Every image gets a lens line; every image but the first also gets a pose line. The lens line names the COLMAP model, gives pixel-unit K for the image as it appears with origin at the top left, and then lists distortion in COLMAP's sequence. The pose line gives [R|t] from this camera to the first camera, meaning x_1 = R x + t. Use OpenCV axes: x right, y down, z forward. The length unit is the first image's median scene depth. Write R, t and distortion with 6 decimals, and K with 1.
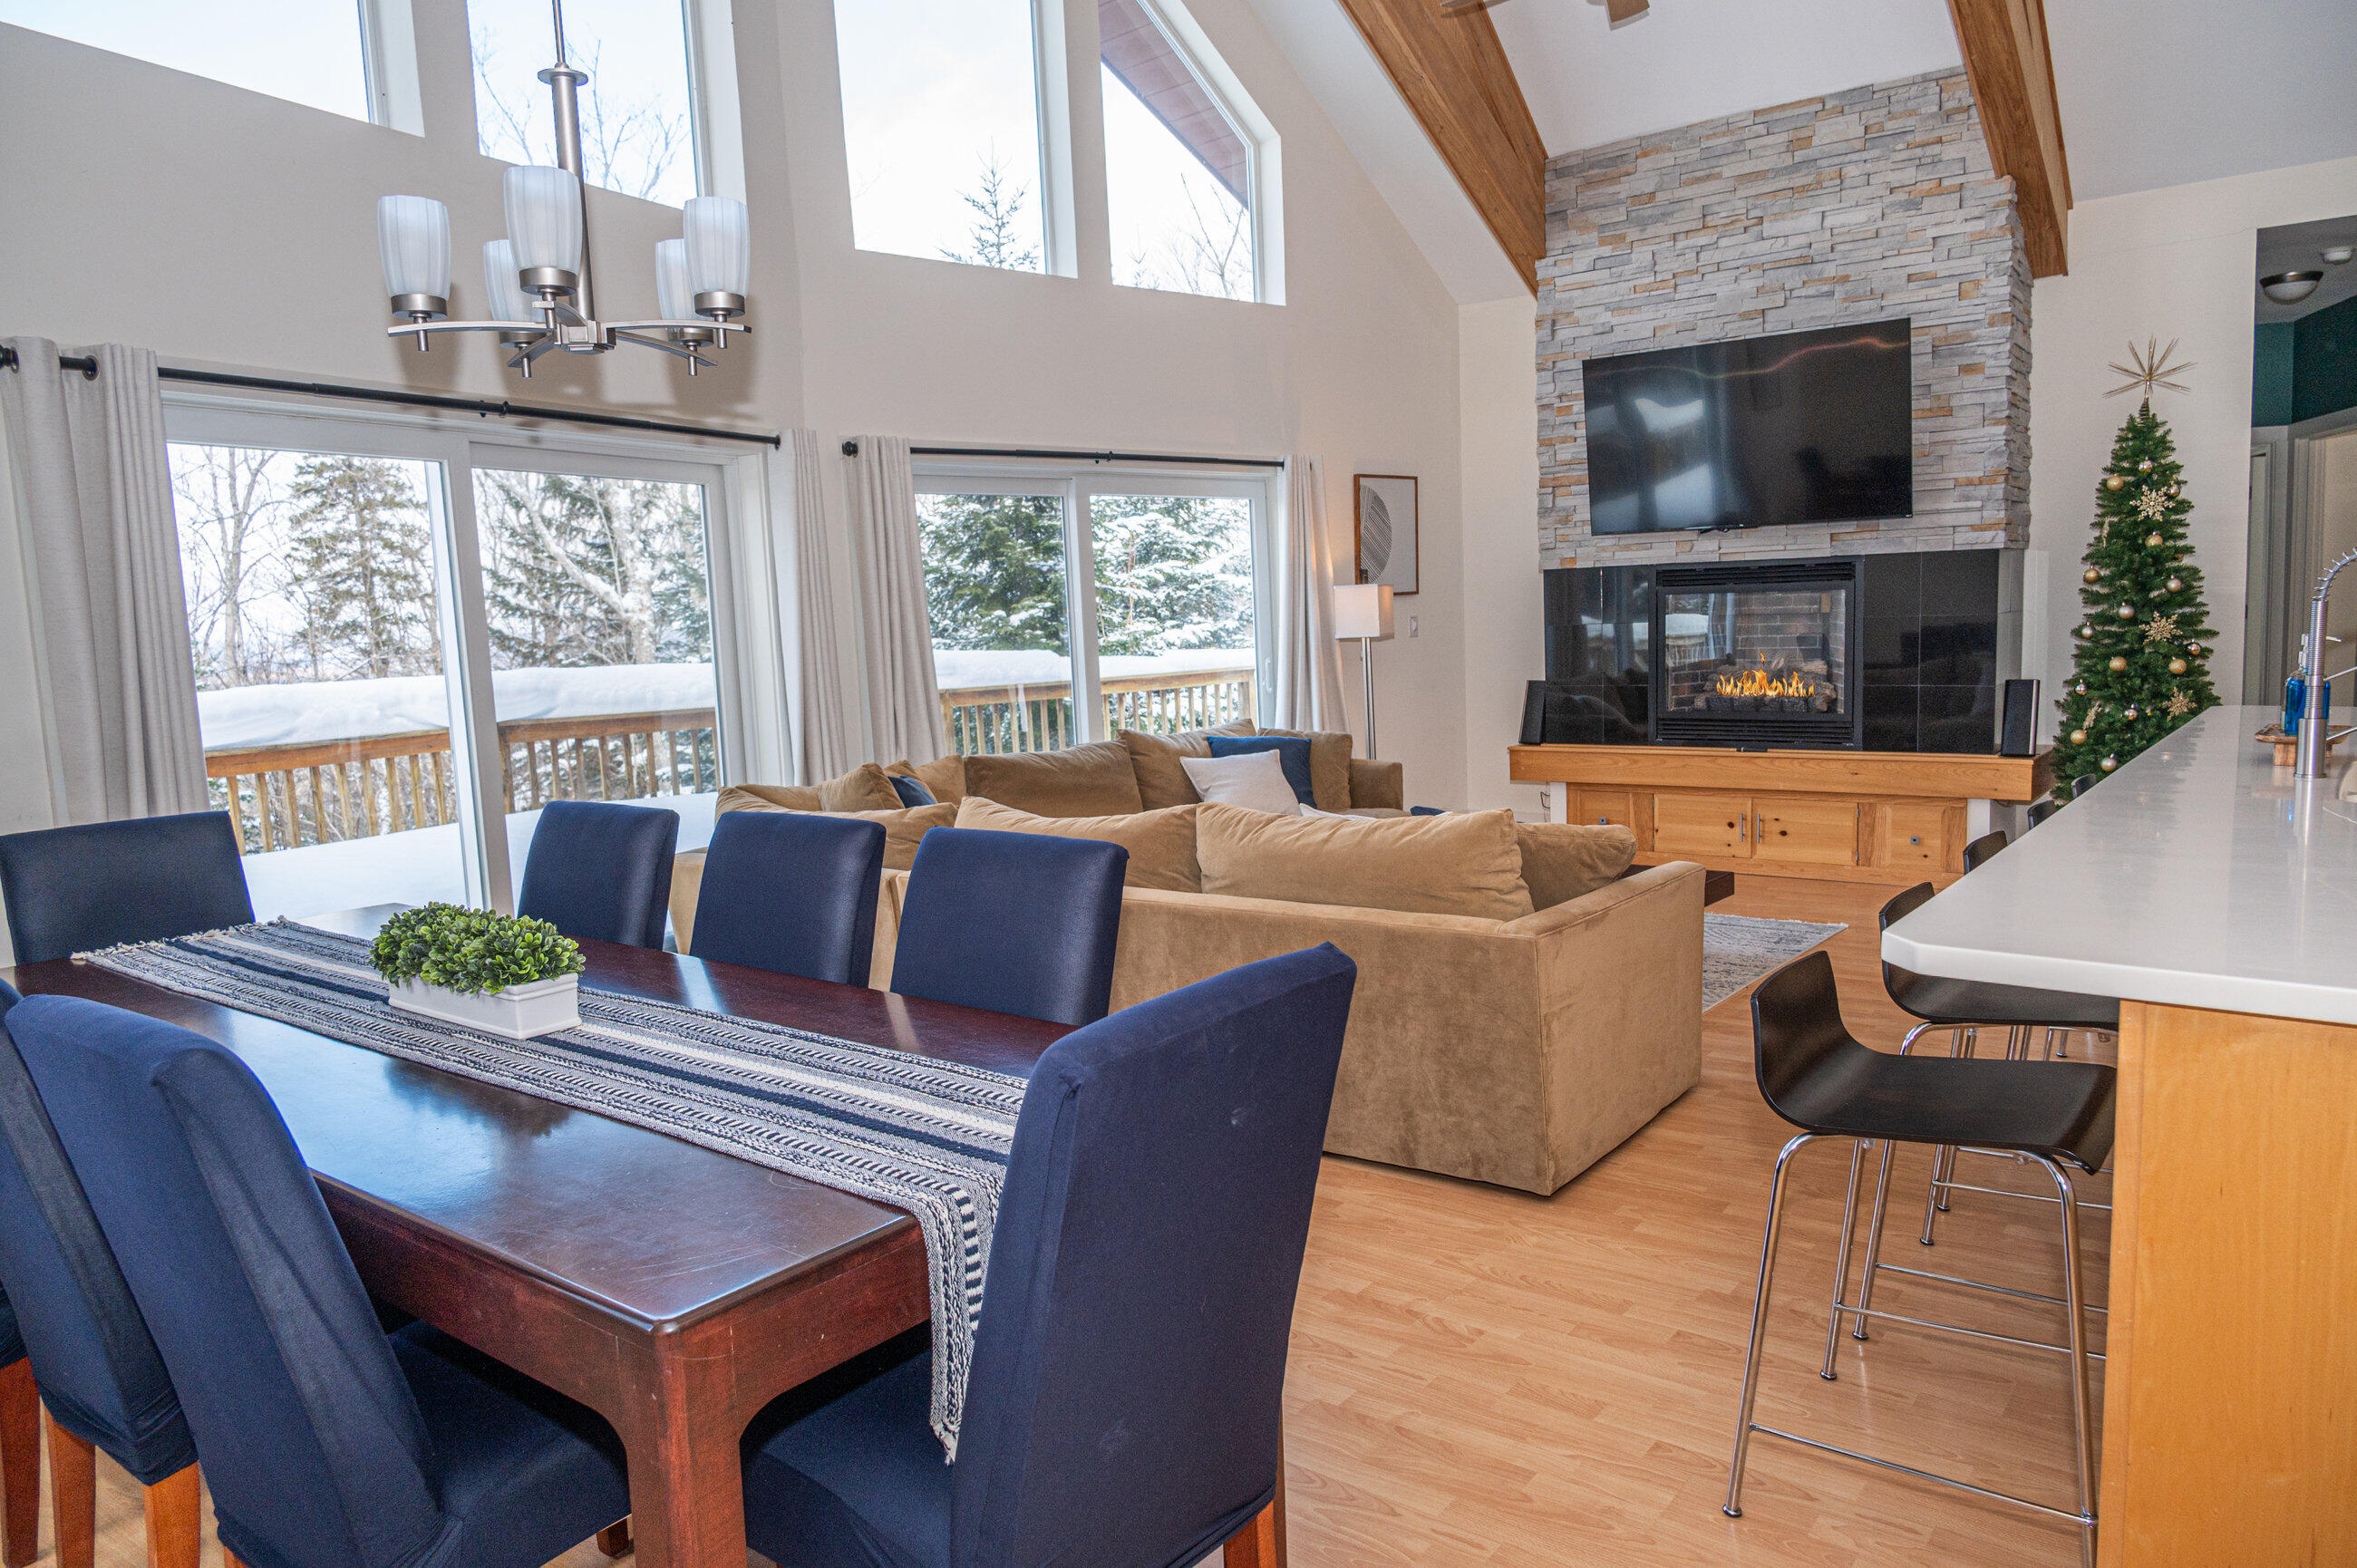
lens RADIAL K [[1561.9, 0, 1180.4], [0, 1561.9, 787.0], [0, 0, 1]] dist [-0.000281, -0.002386]
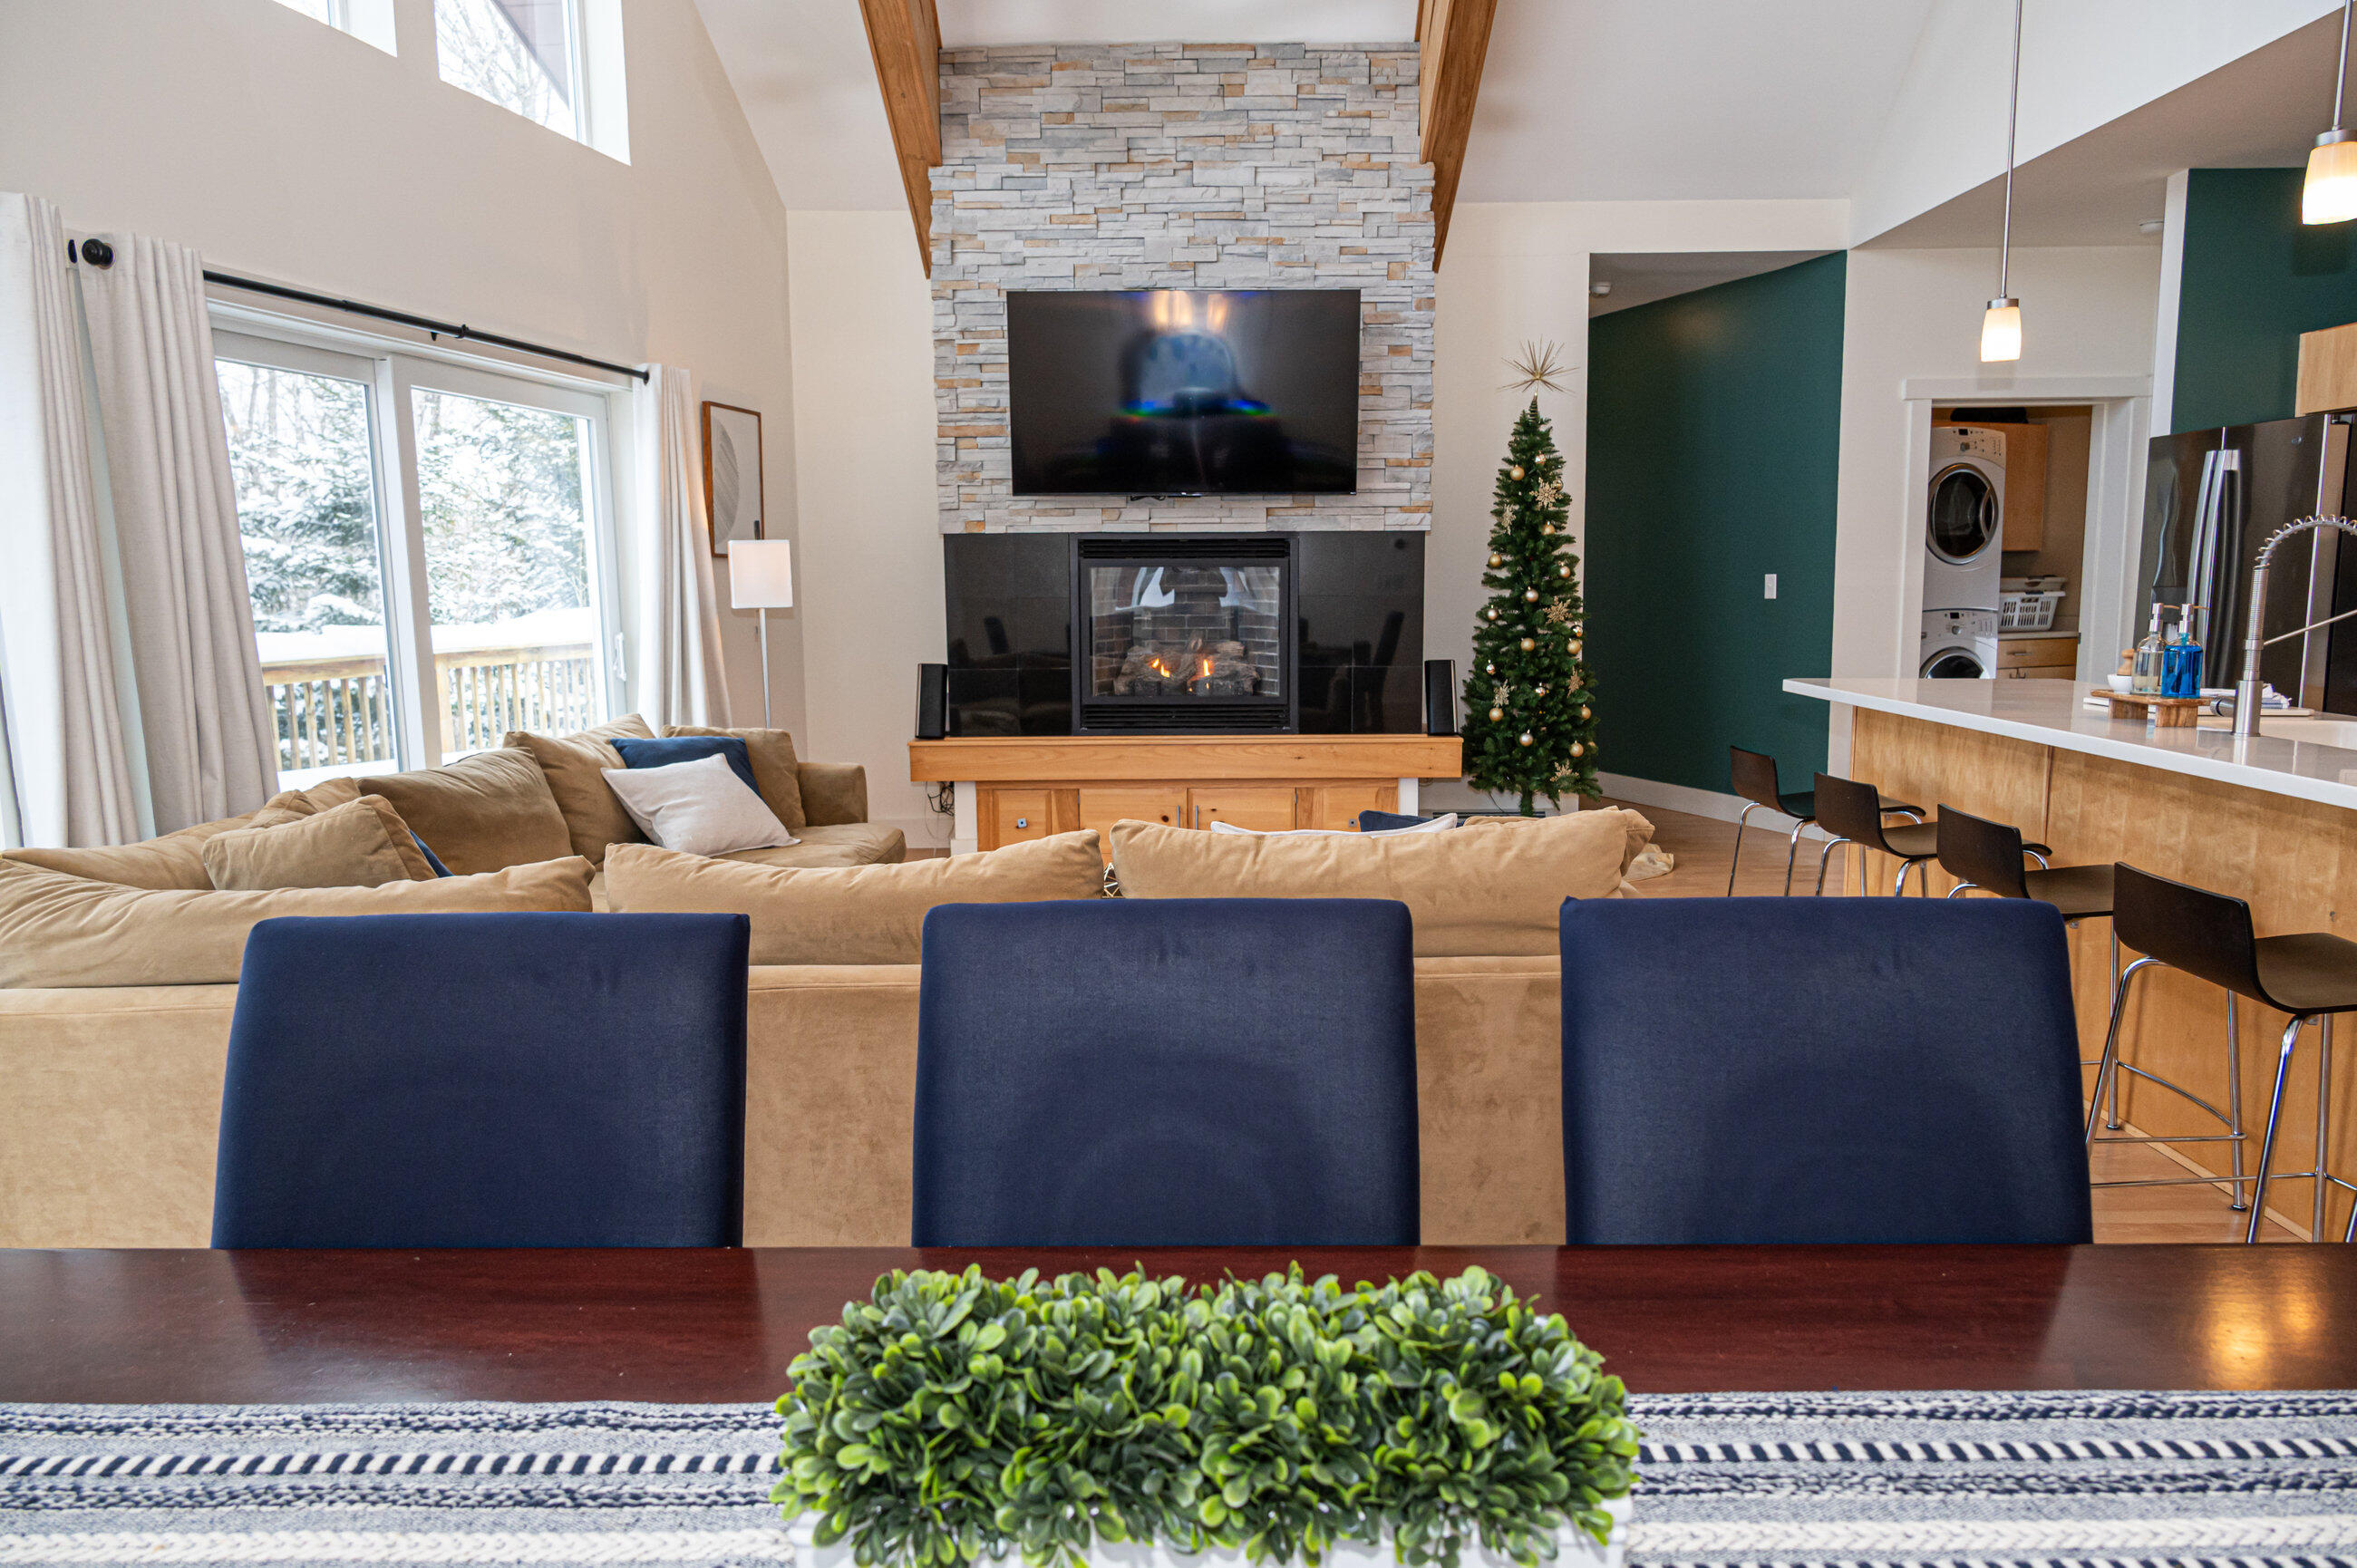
lens RADIAL K [[1599.6, 0, 1182.2], [0, 1599.6, 784.9], [0, 0, 1]] dist [-0.002155, 0.000073]
pose [[0.792039, -0.046283, 0.608714, -0.233103], [0.046553, 0.998798, 0.015369, -0.010631], [-0.608693, 0.016165, 0.793241, 0.263434]]
